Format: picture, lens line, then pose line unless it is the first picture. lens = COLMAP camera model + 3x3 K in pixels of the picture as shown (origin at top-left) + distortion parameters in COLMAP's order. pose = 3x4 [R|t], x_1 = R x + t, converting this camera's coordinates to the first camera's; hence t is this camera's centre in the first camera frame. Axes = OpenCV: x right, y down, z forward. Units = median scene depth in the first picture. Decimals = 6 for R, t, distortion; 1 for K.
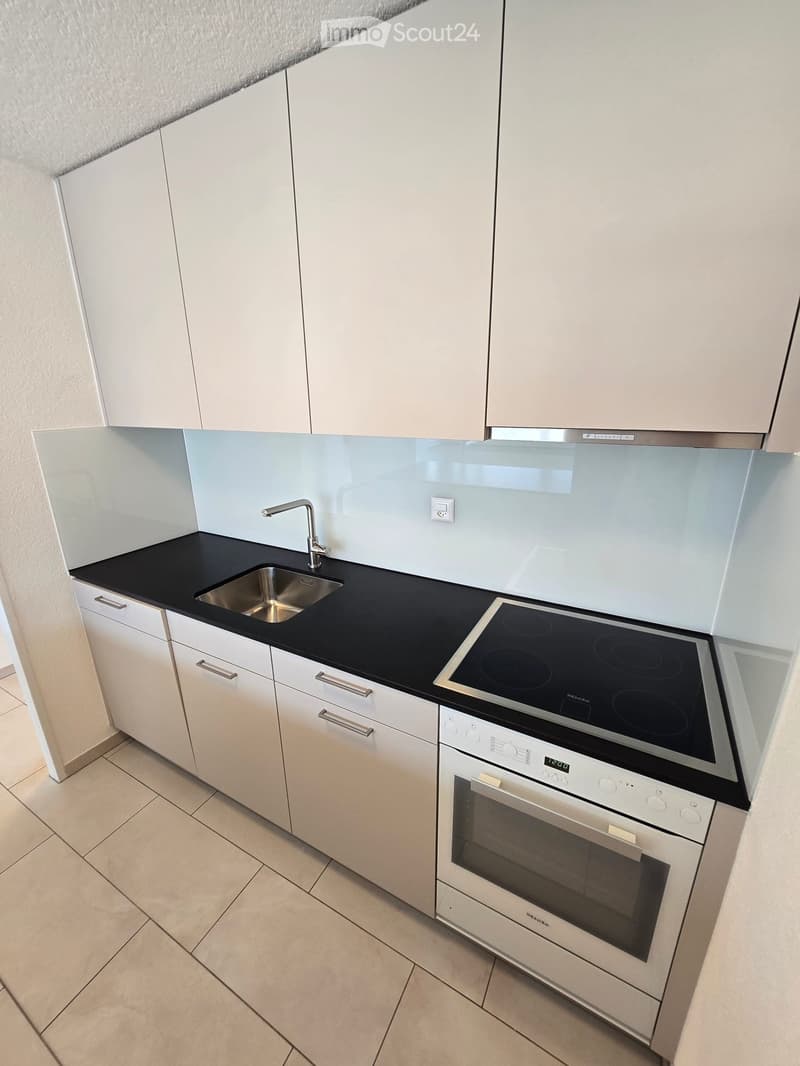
lens RADIAL K [[439.9, 0, 399.4], [0, 439.9, 540.2], [0, 0, 1]] dist [-0.014734, 0.001129]
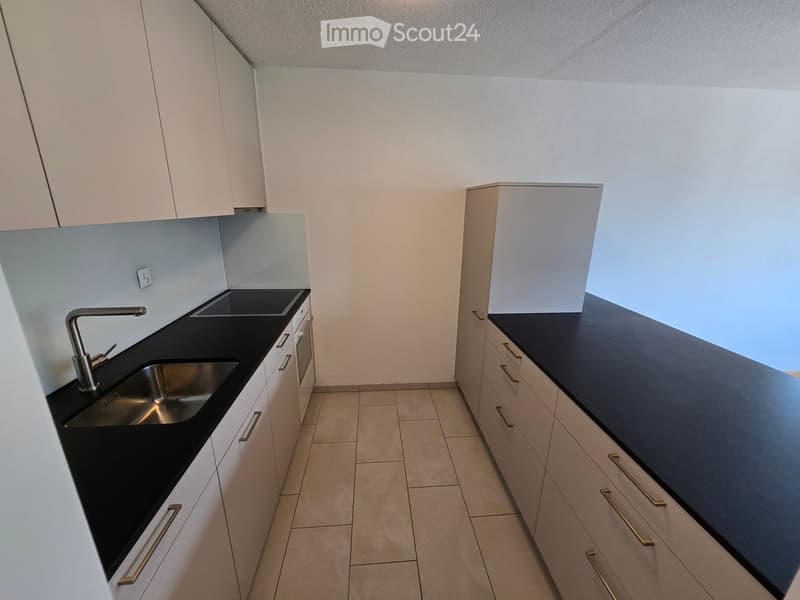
lens RADIAL K [[330.1, 0, 402.0], [0, 330.1, 302.2], [0, 0, 1]] dist [-0.014734, 0.001129]
pose [[-0.562183, -0.241033, 0.791109, -1.357507], [0.242855, 0.866298, 0.436520, -0.292258], [-0.790551, 0.437529, -0.428482, 0.999908]]
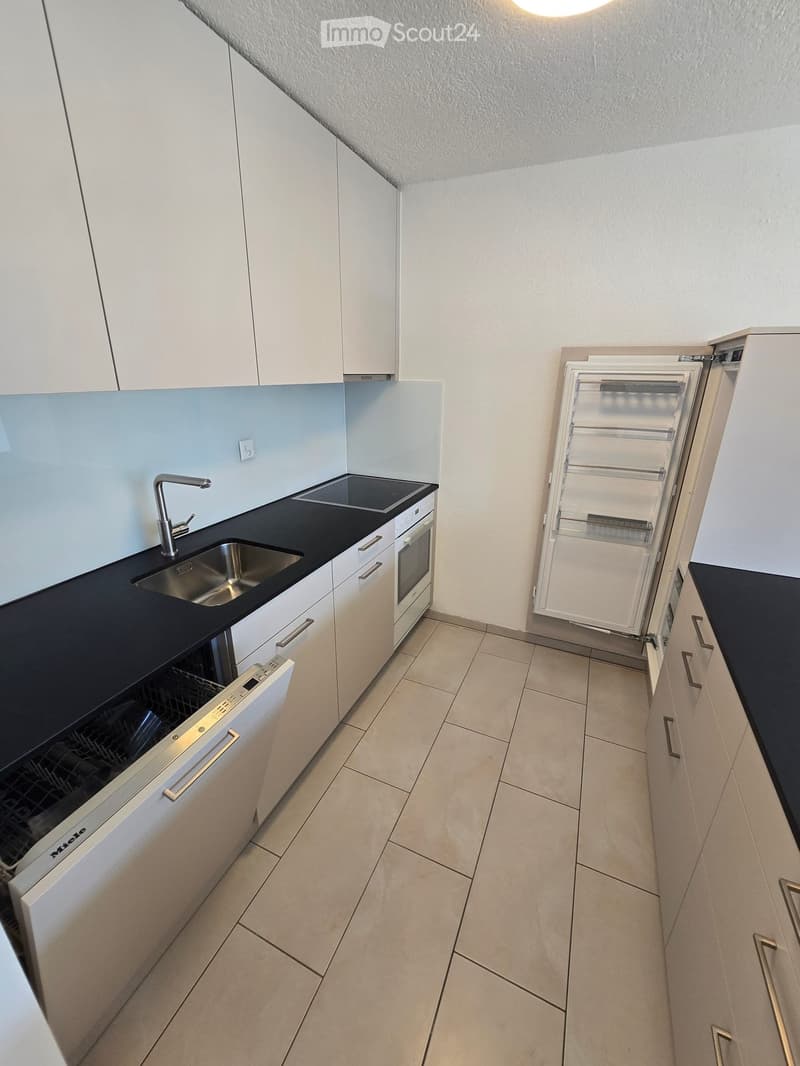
lens RADIAL K [[439.9, 0, 398.4], [0, 439.9, 533.0], [0, 0, 1]] dist [-0.014734, 0.001129]
pose [[-0.082419, -0.347758, 0.933955, -1.399590], [0.296006, 0.886310, 0.356139, -0.206595], [-0.951624, 0.305808, 0.029890, 0.745526]]
